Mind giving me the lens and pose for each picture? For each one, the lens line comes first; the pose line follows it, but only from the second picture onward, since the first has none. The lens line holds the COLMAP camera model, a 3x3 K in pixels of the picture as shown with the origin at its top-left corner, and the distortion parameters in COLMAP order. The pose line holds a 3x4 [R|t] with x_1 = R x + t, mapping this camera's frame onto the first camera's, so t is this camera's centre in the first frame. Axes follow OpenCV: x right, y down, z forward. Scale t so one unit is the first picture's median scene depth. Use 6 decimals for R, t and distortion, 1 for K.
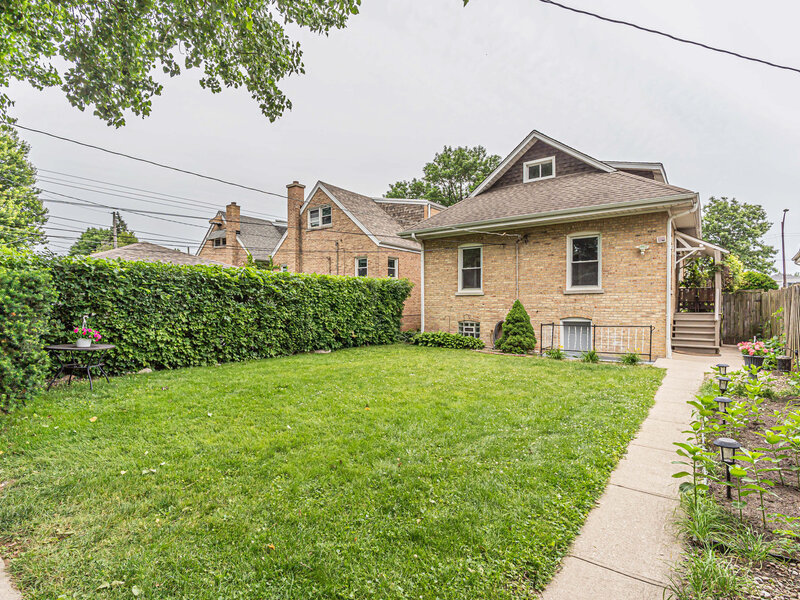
lens RADIAL K [[400.7, 0, 398.5], [0, 400.7, 306.0], [0, 0, 1]] dist [0.014675, -0.000167]
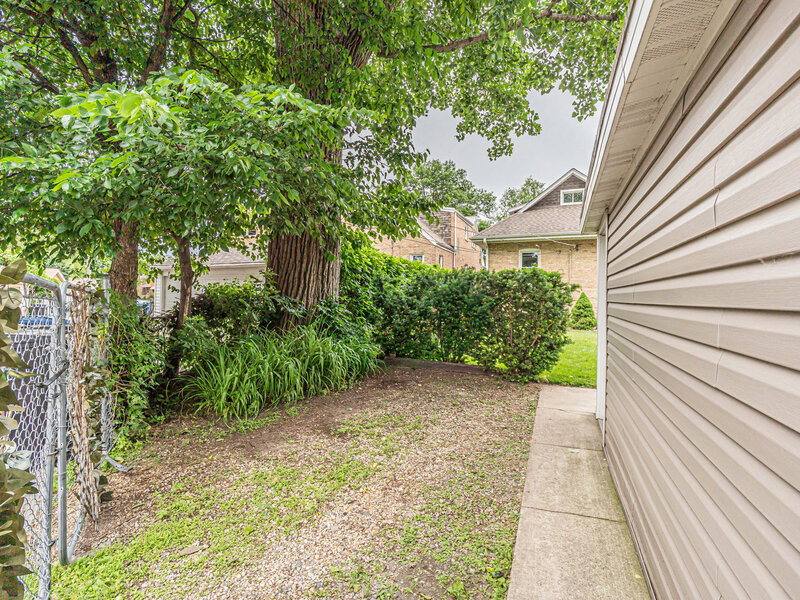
lens RADIAL K [[379.1, 0, 393.1], [0, 379.1, 298.6], [0, 0, 1]] dist [0.000733, -0.002109]
pose [[0.969806, 0.007720, 0.243754, -0.567058], [-0.009888, 0.999922, 0.007672, 0.003234], [-0.243676, -0.009851, 0.969807, -0.105446]]
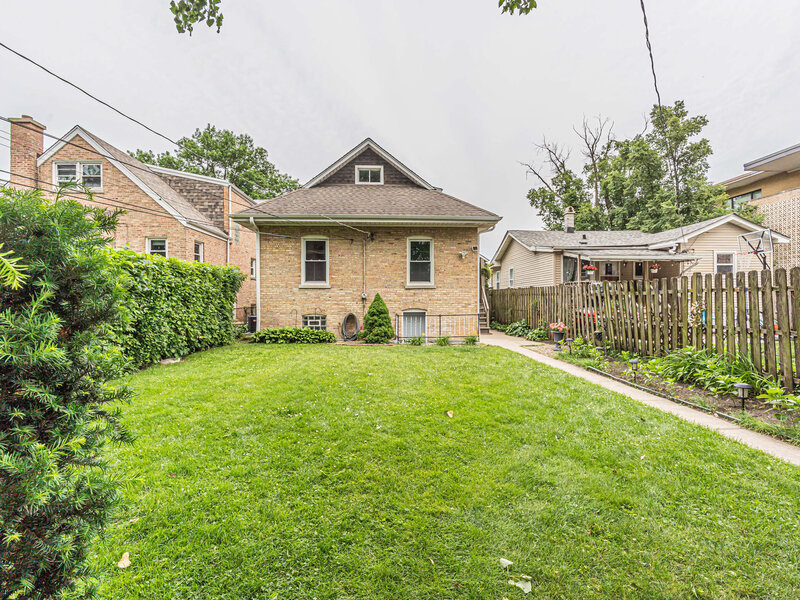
lens RADIAL K [[379.1, 0, 393.5], [0, 379.1, 297.3], [0, 0, 1]] dist [0.000733, -0.002109]
pose [[0.772154, -0.000006, 0.635435, -0.265007], [0.002263, 0.999994, -0.002741, -0.001387], [-0.635431, 0.003555, 0.772149, 0.162519]]
